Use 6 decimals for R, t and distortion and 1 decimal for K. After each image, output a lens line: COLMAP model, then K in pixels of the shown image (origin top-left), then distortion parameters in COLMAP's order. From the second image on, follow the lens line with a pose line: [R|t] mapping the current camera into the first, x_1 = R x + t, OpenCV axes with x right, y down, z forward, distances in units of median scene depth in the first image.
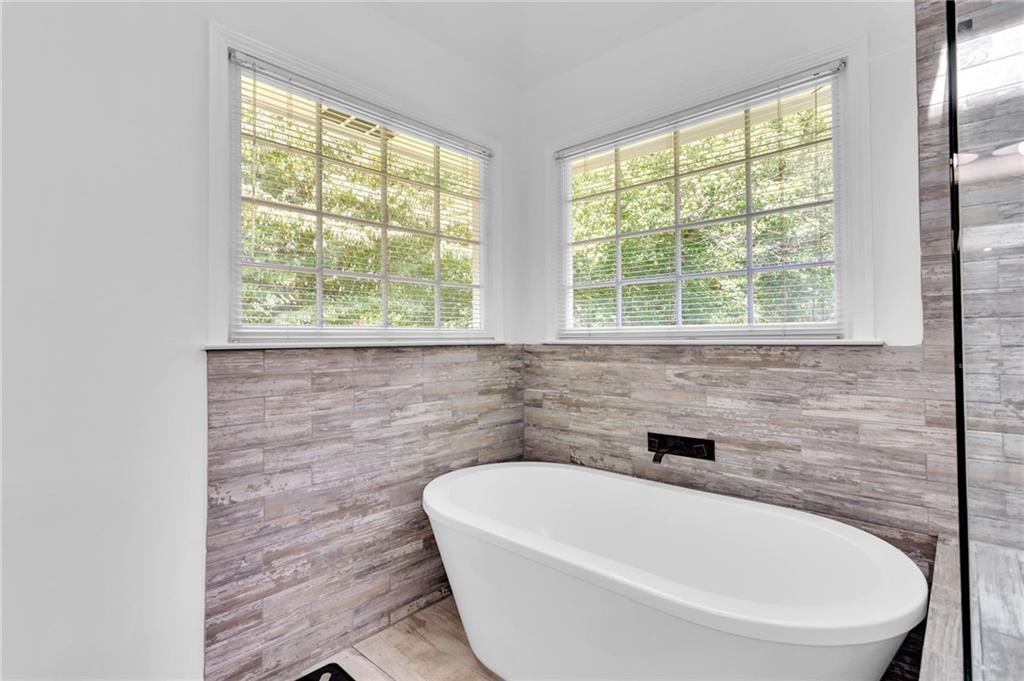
lens RADIAL K [[499.8, 0, 500.4], [0, 499.8, 322.1], [0, 0, 1]] dist [0.002756, 0.000910]
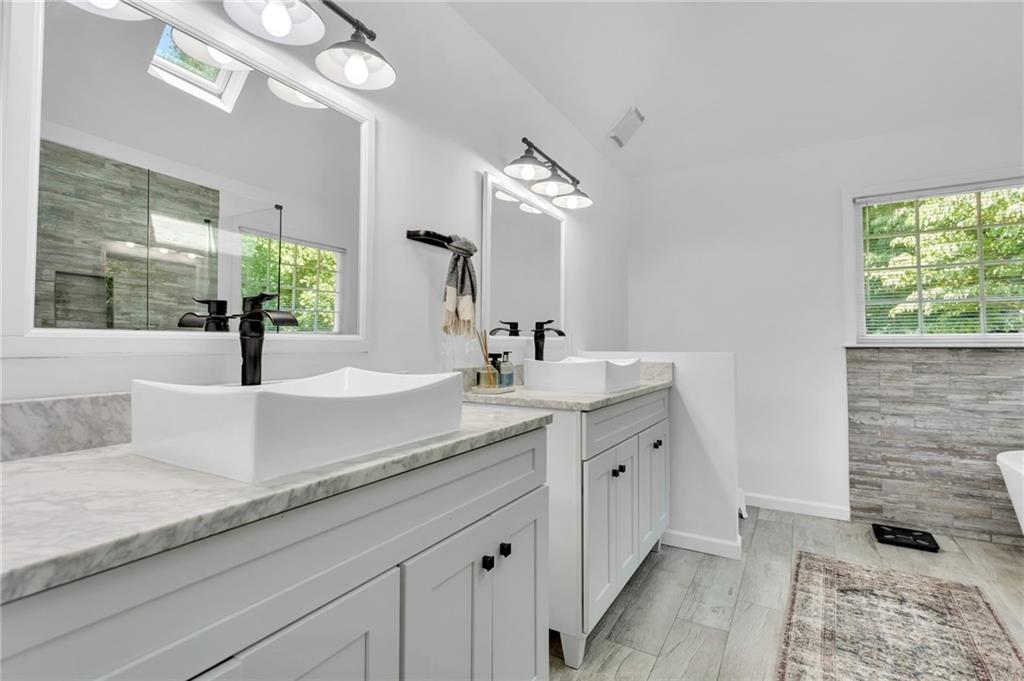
lens RADIAL K [[499.8, 0, 510.9], [0, 499.8, 337.9], [0, 0, 1]] dist [0.002756, 0.000910]
pose [[0.214858, -0.007736, -0.976615, 0.999708], [0.033655, 0.999433, -0.000513, -0.026708], [0.976065, -0.032757, 0.214996, -0.707941]]
